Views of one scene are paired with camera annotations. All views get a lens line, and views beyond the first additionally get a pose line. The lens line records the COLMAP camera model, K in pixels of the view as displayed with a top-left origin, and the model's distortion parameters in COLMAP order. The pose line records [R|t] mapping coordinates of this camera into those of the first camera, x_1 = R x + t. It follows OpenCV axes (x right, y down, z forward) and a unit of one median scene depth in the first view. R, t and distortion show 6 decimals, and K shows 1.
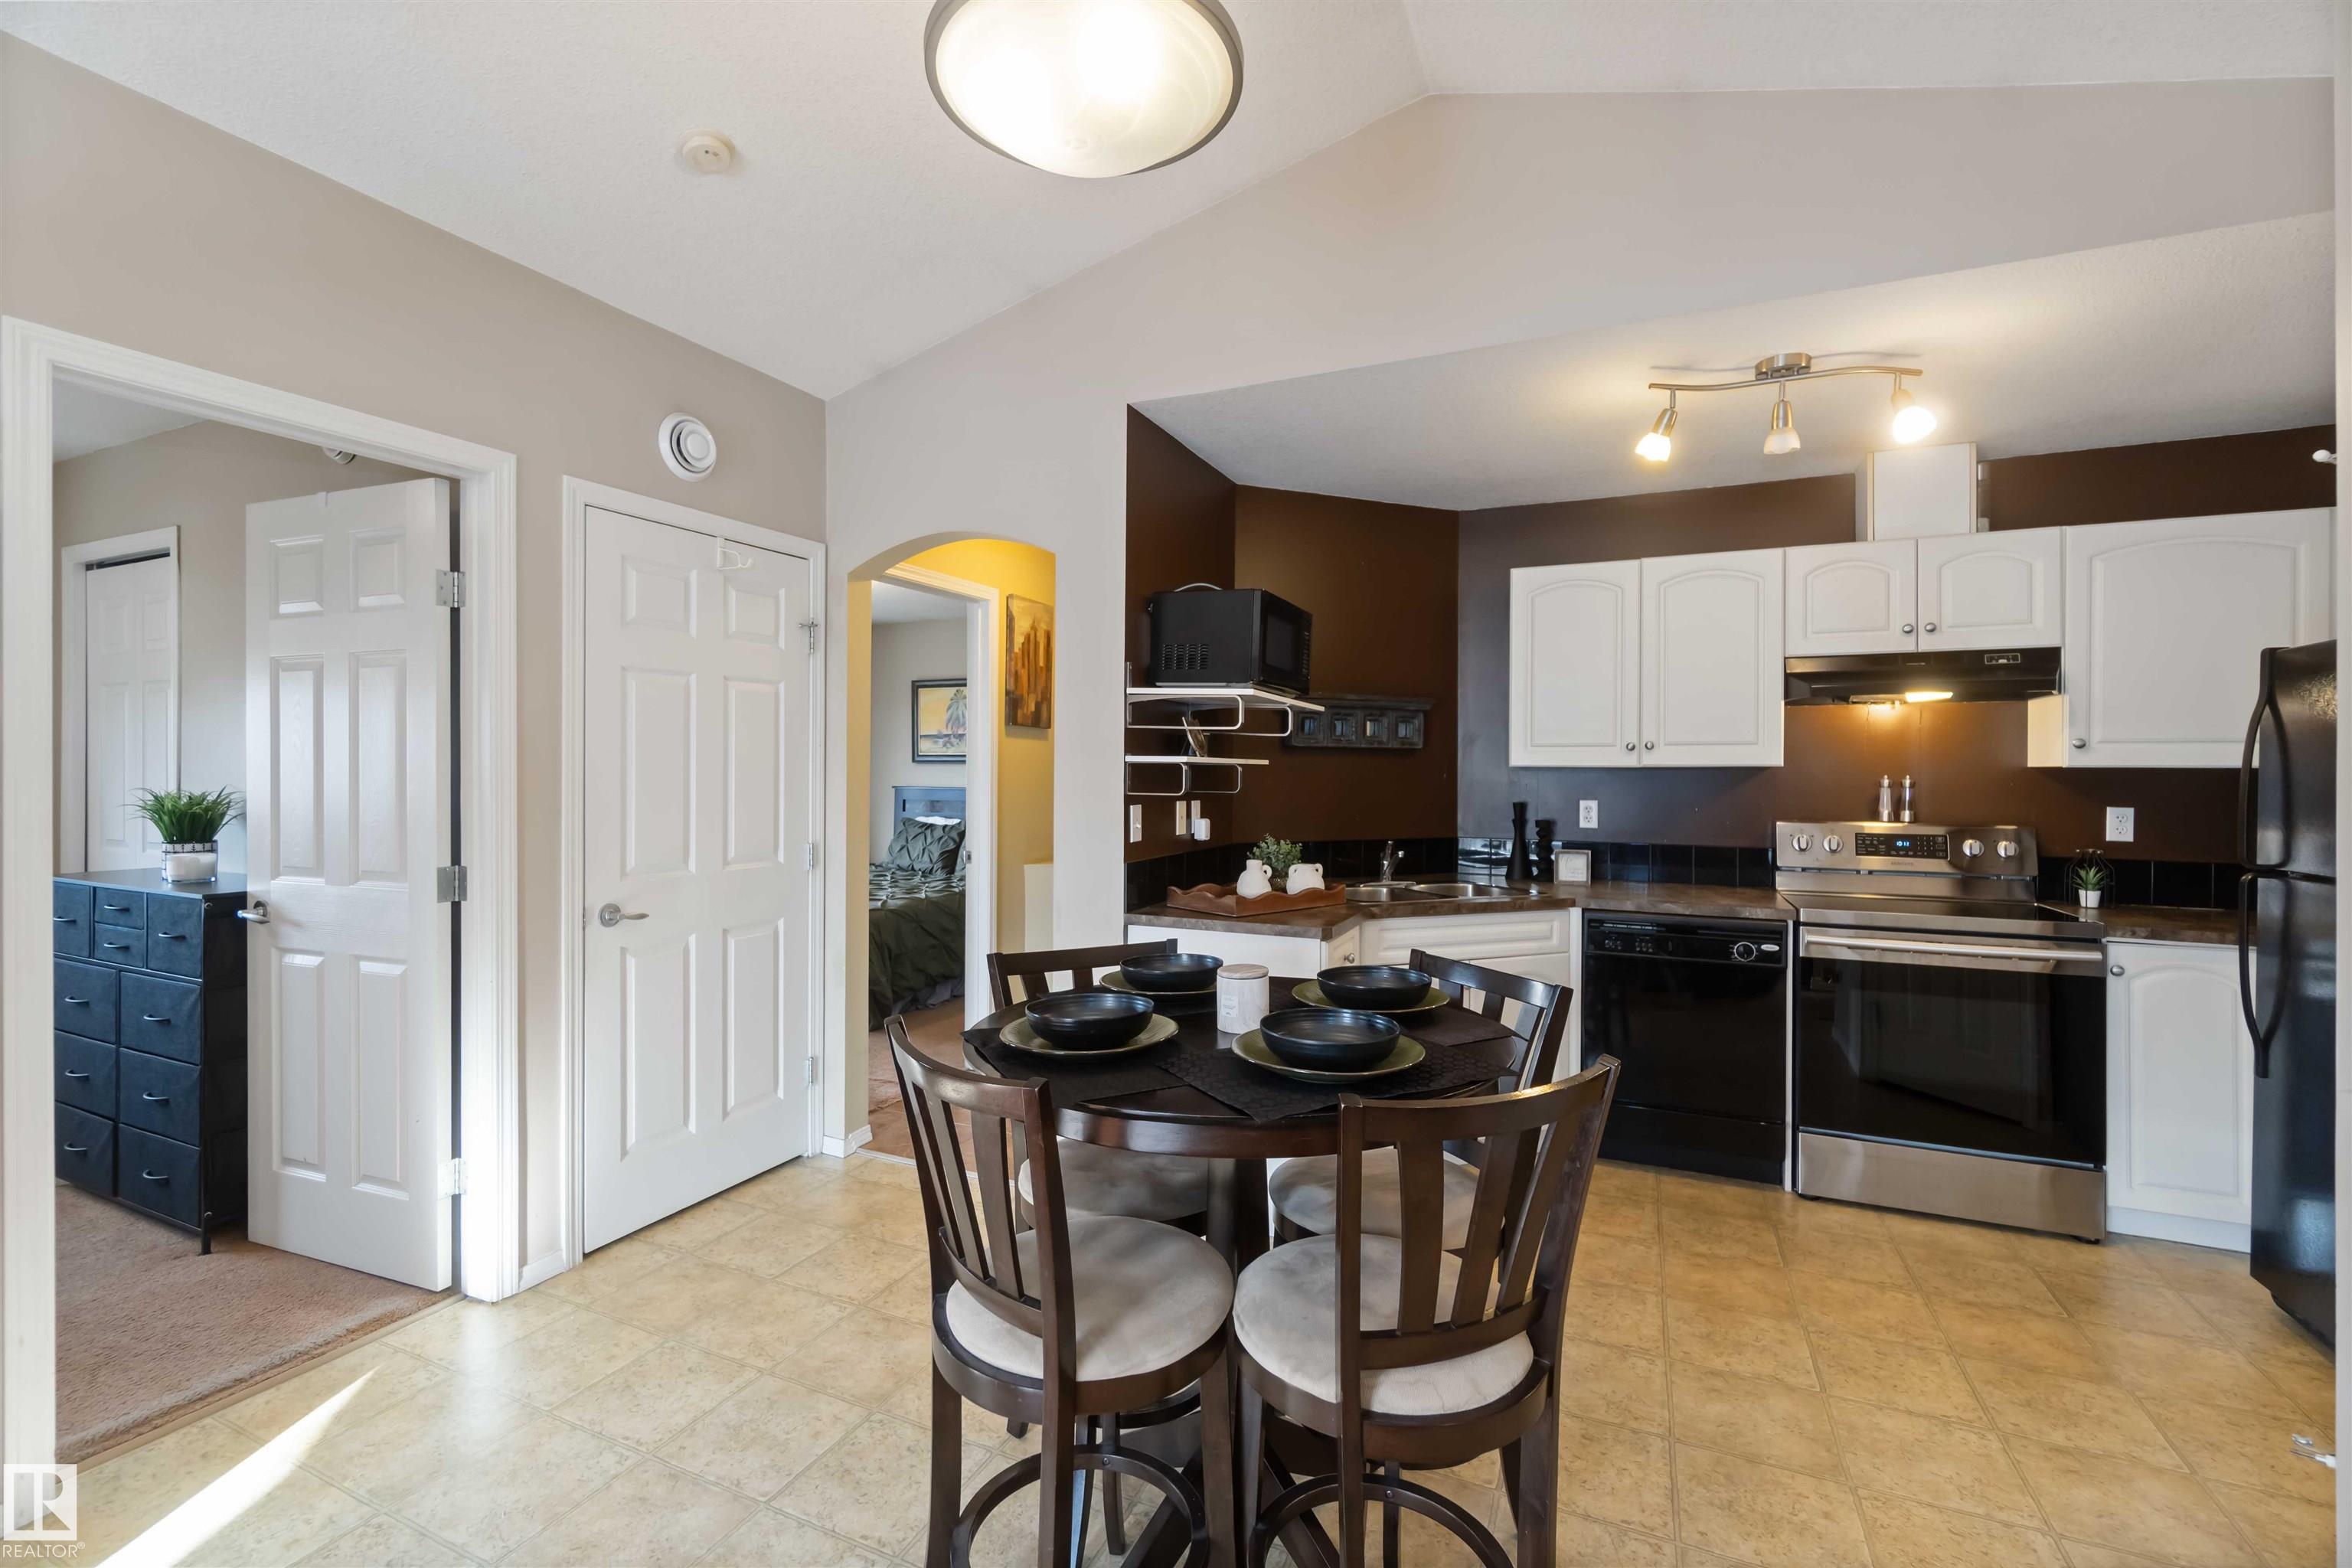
lens RADIAL K [[1029.7, 0, 1169.5], [0, 1029.7, 772.0], [0, 0, 1]] dist [-0.001575, 0.000559]
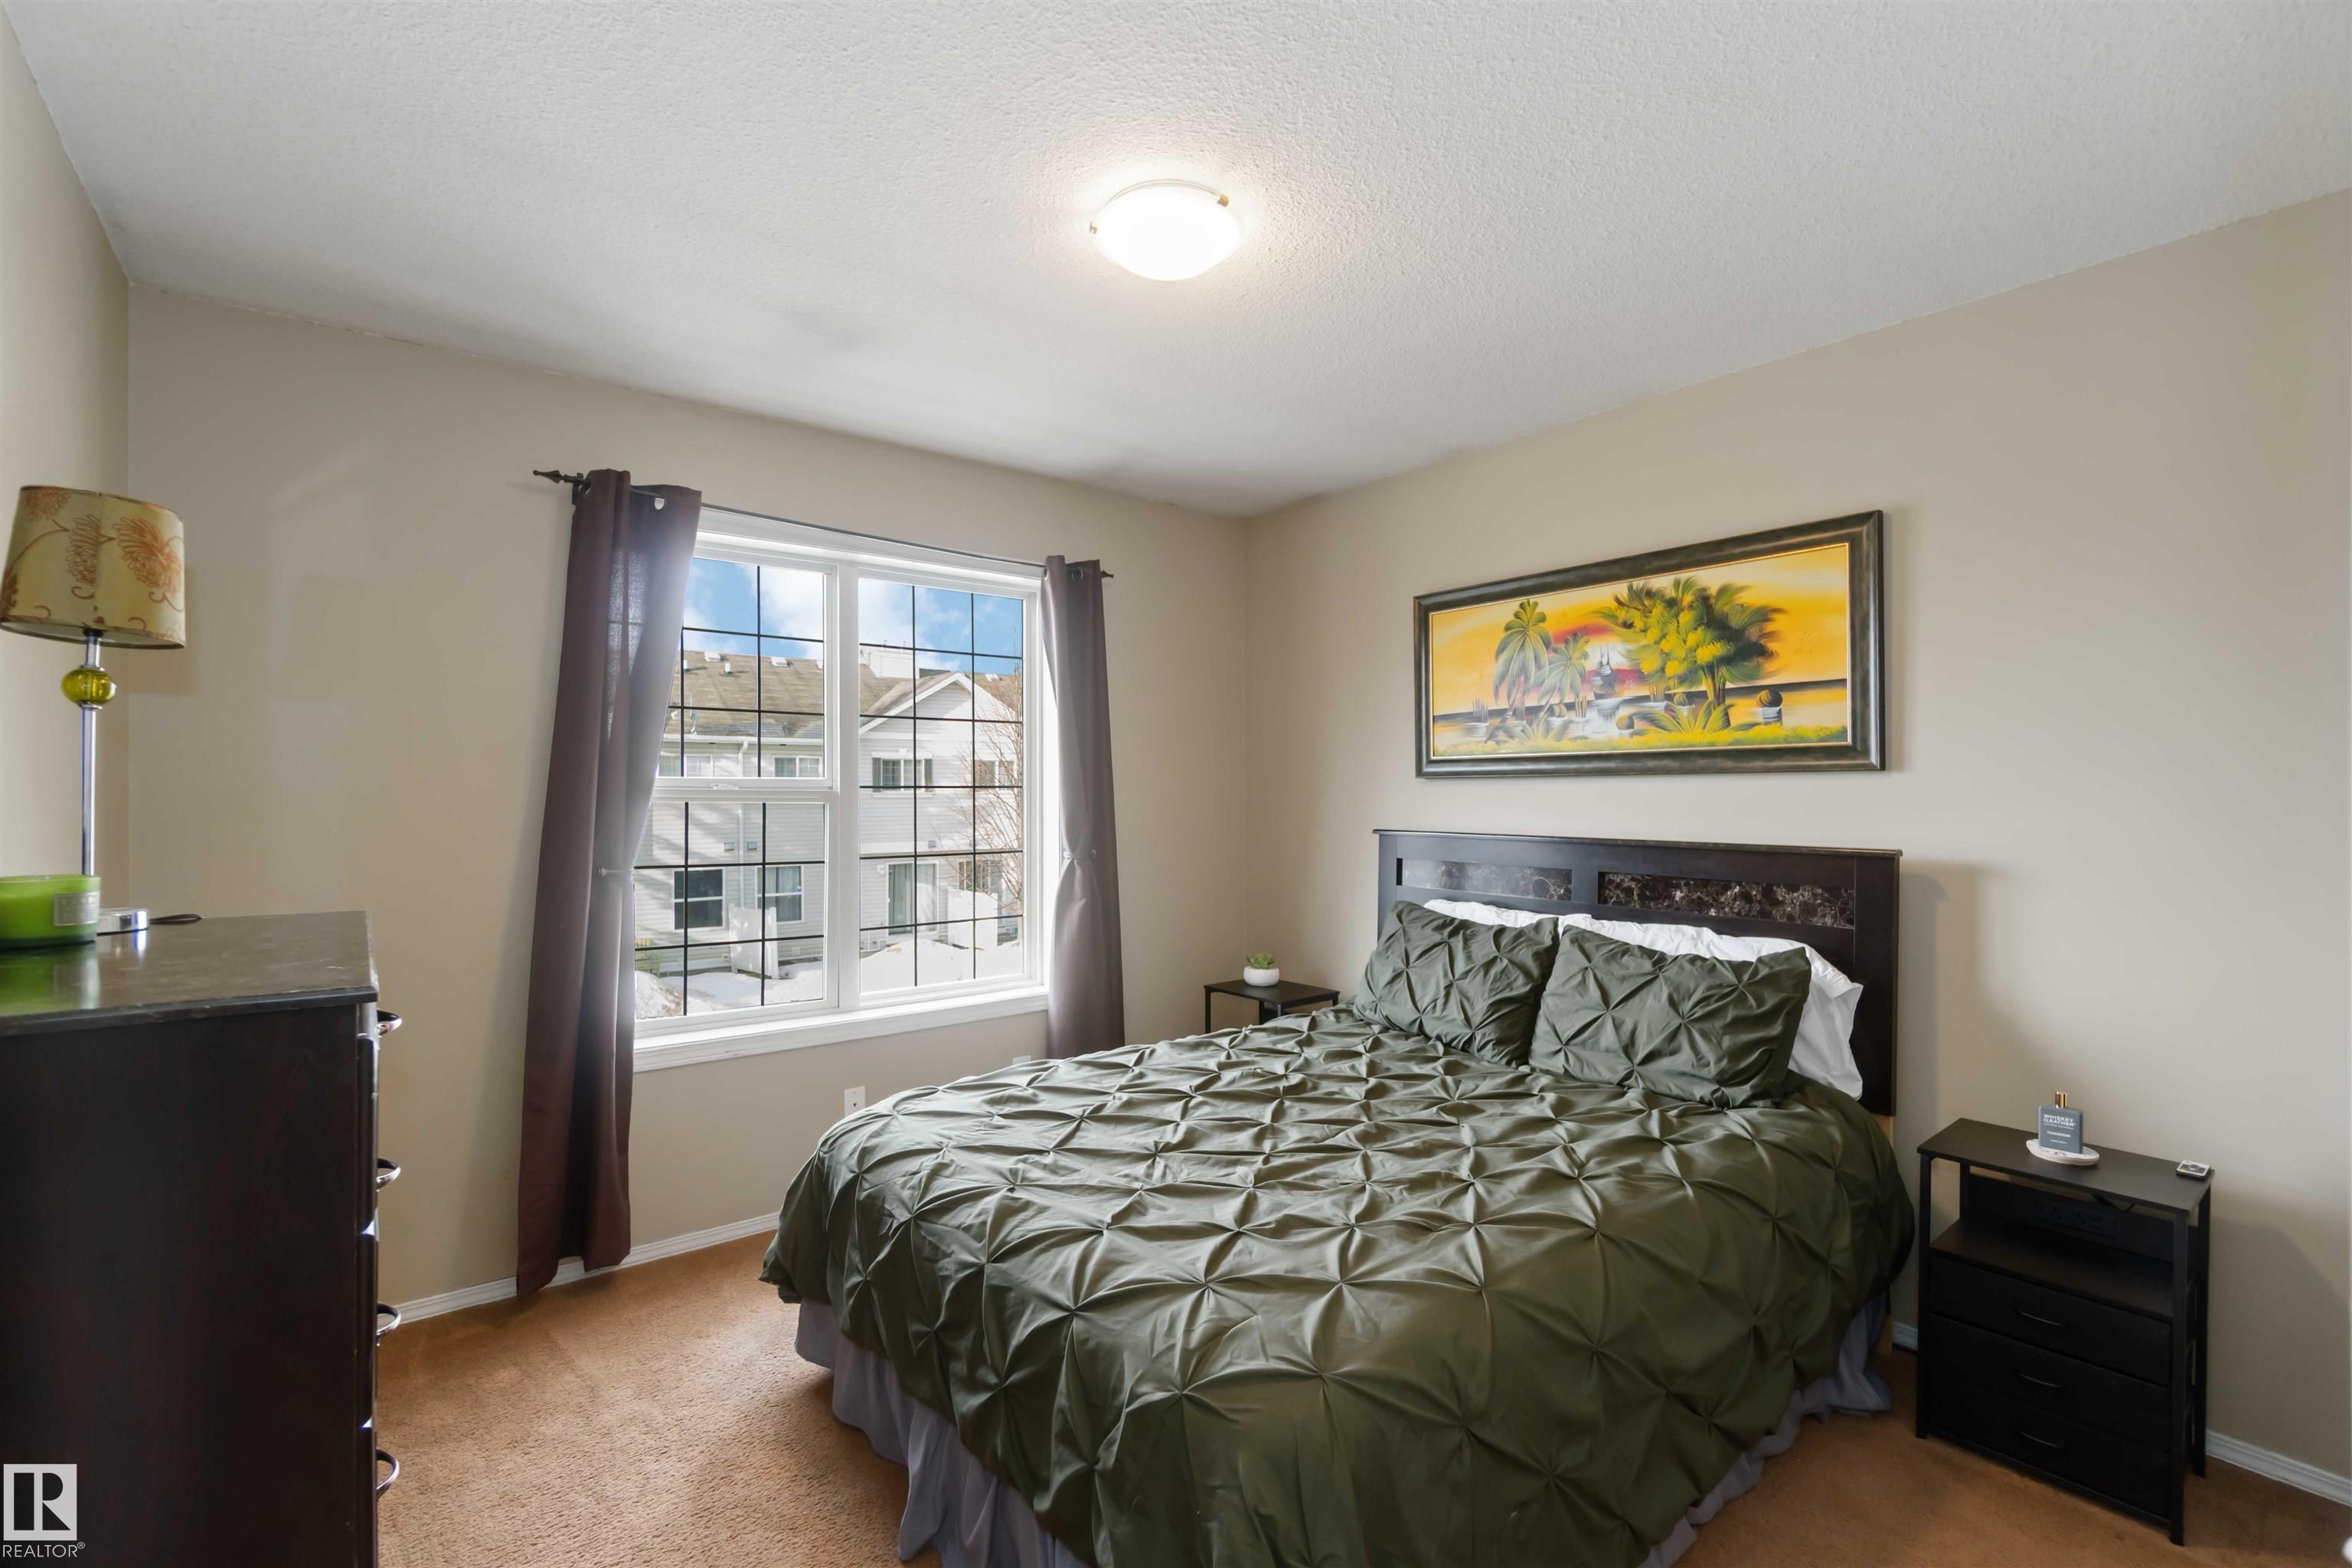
lens RADIAL K [[1029.7, 0, 1167.6], [0, 1029.7, 801.4], [0, 0, 1]] dist [-0.001575, 0.000559]
pose [[0.891117, -0.005299, -0.453743, -0.321692], [0.008322, 0.999954, 0.004665, -0.003911], [0.453698, -0.007933, 0.891120, 1.238097]]
